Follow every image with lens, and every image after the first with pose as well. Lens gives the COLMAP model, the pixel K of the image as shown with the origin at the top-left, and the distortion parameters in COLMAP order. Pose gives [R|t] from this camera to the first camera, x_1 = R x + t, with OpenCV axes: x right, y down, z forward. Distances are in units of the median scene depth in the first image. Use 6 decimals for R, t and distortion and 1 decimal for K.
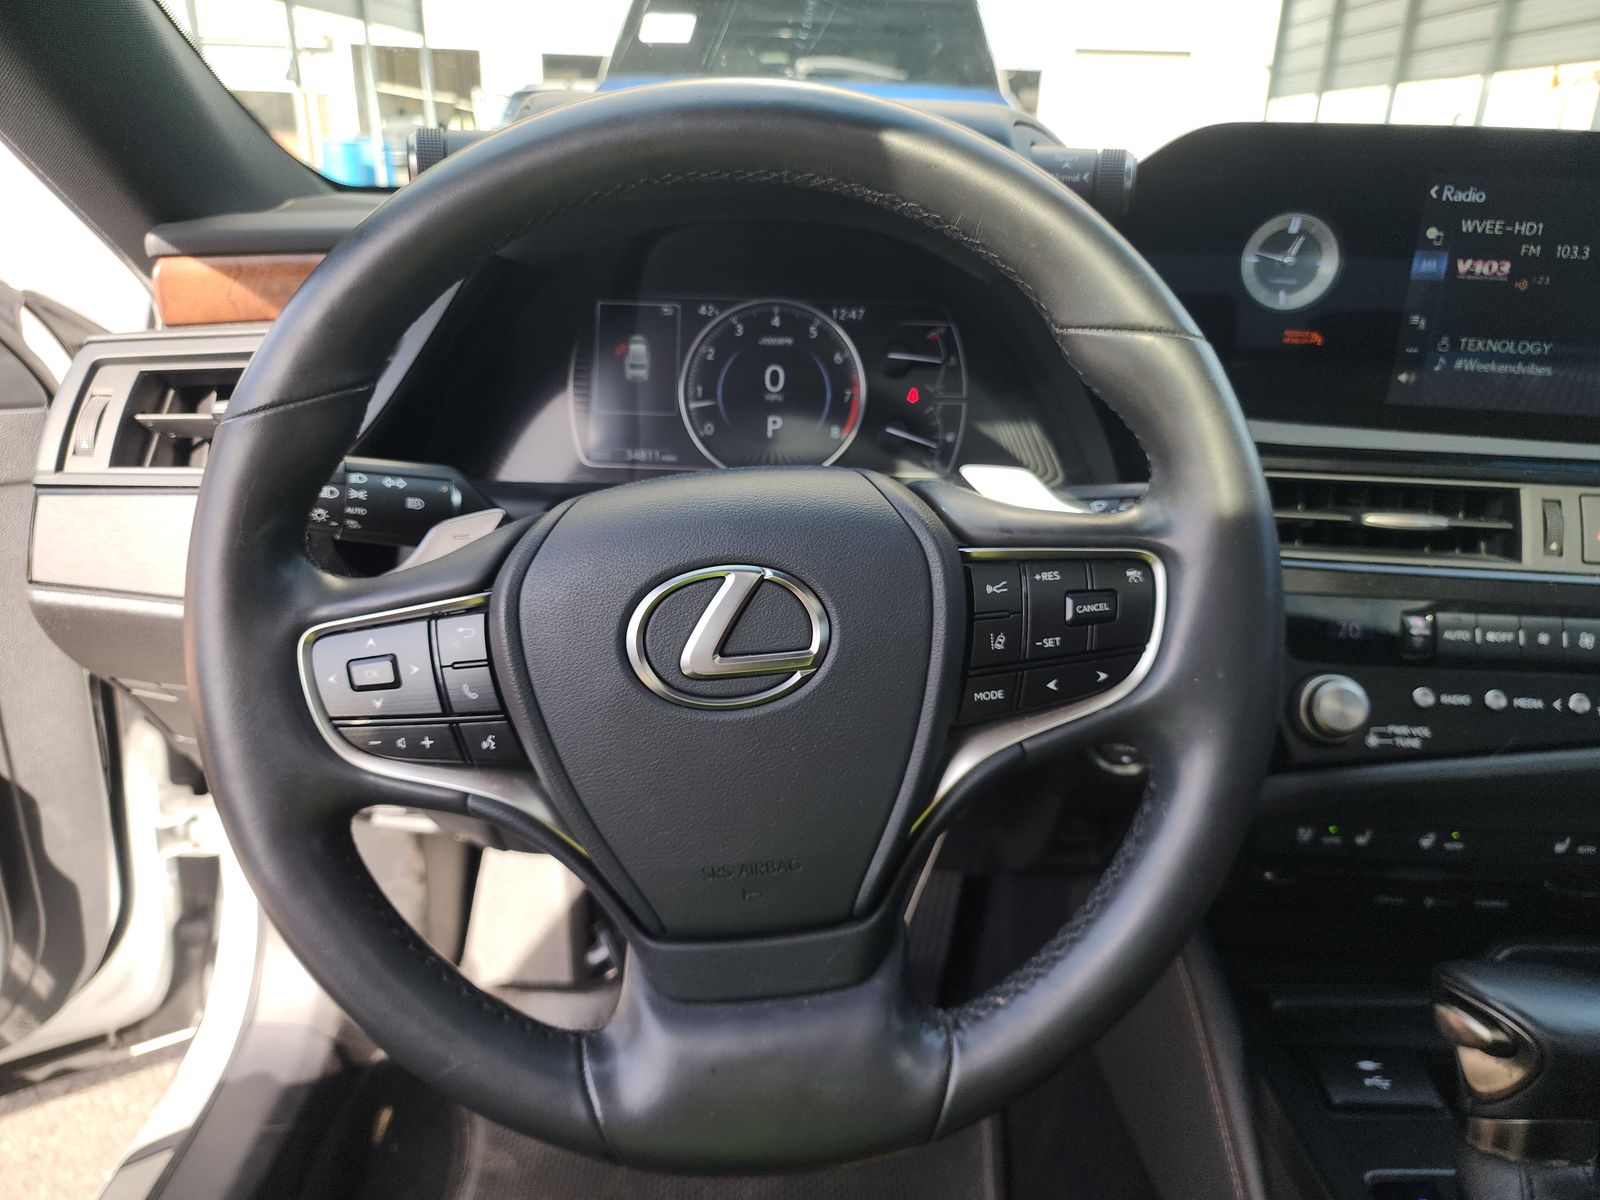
lens RADIAL K [[1068.7, 0, 789.9], [0, 1068.7, 594.2], [0, 0, 1]] dist [0.028227, -0.027272]
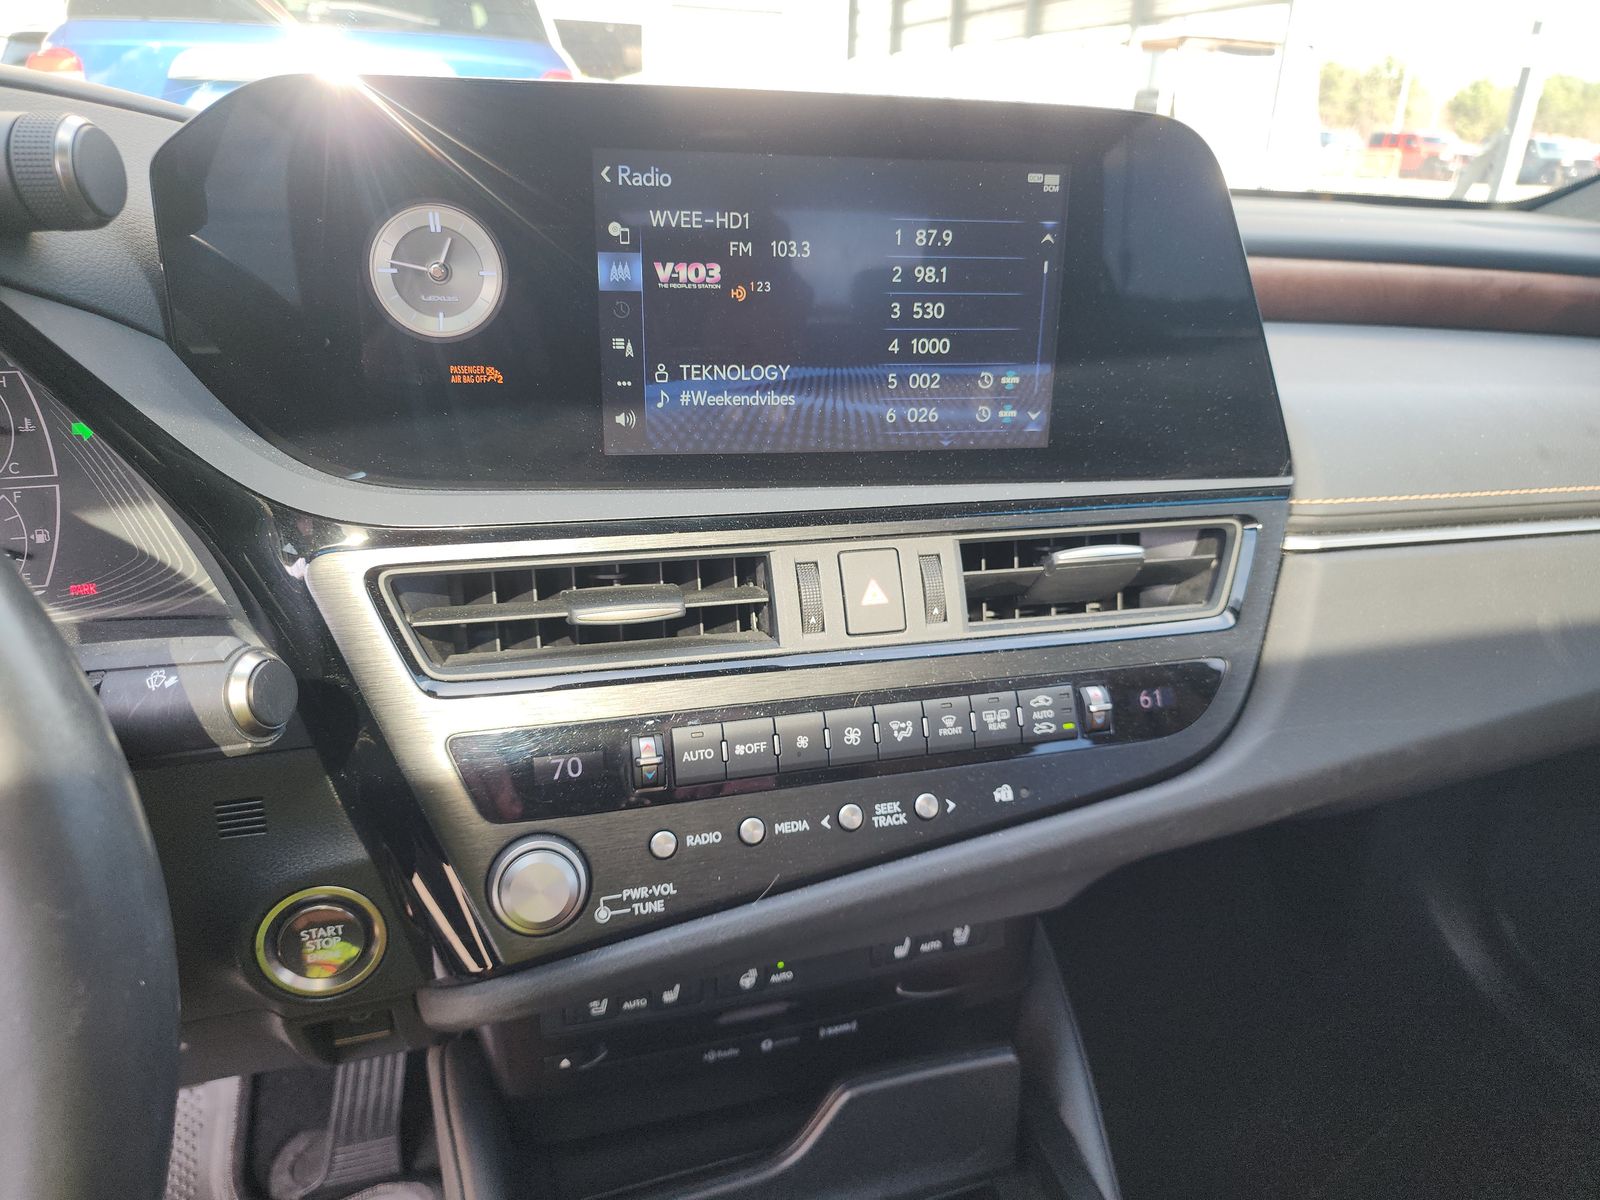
lens RADIAL K [[1068.7, 0, 801.1], [0, 1068.7, 604.7], [0, 0, 1]] dist [0.028227, -0.027272]
pose [[0.948533, -0.126626, 0.290262, 0.467967], [0.114418, 0.991696, 0.058725, -0.103744], [-0.295287, -0.022491, 0.955144, 0.238785]]
